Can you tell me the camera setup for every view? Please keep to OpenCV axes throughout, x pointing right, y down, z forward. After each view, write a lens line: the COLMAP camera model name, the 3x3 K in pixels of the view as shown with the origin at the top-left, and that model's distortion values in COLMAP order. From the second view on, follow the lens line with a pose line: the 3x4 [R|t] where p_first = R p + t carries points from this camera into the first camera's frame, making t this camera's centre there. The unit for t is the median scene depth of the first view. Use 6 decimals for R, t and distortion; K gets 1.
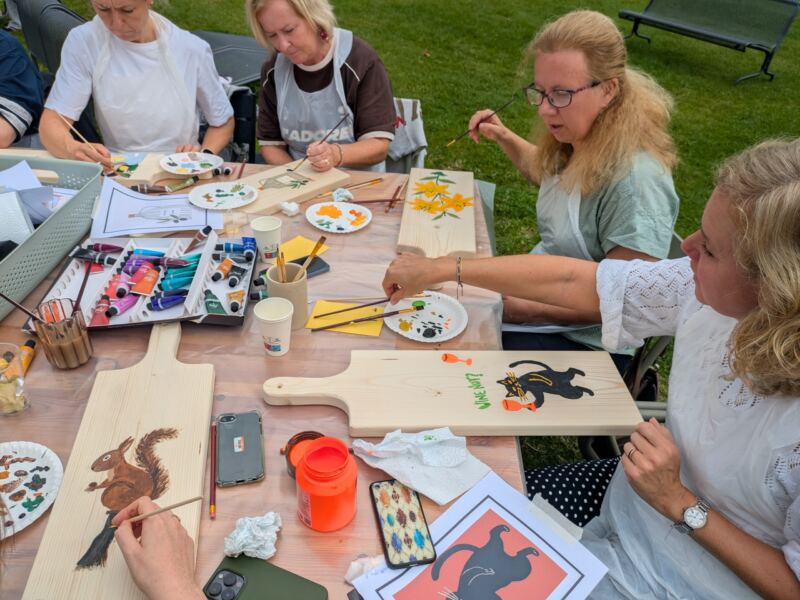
lens RADIAL K [[588.0, 0, 400.0], [0, 588.0, 300.0], [0, 0, 1]] dist [0.000538, -0.002129]
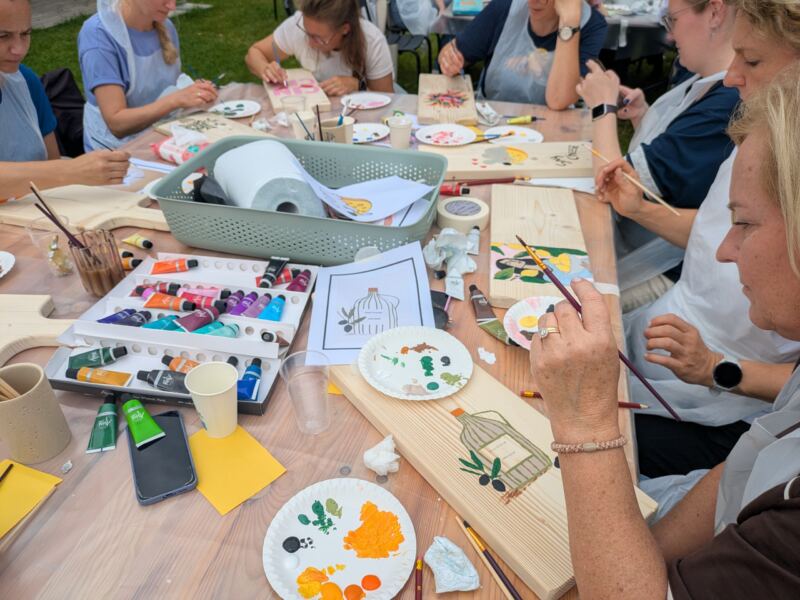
lens RADIAL K [[588.0, 0, 400.0], [0, 588.0, 300.0], [0, 0, 1]] dist [0.000538, -0.002129]
pose [[-0.218446, 0.495601, -0.840631, 0.168490], [-0.575565, 0.630211, 0.521112, -0.521208], [0.788039, 0.597673, 0.147583, 0.879299]]
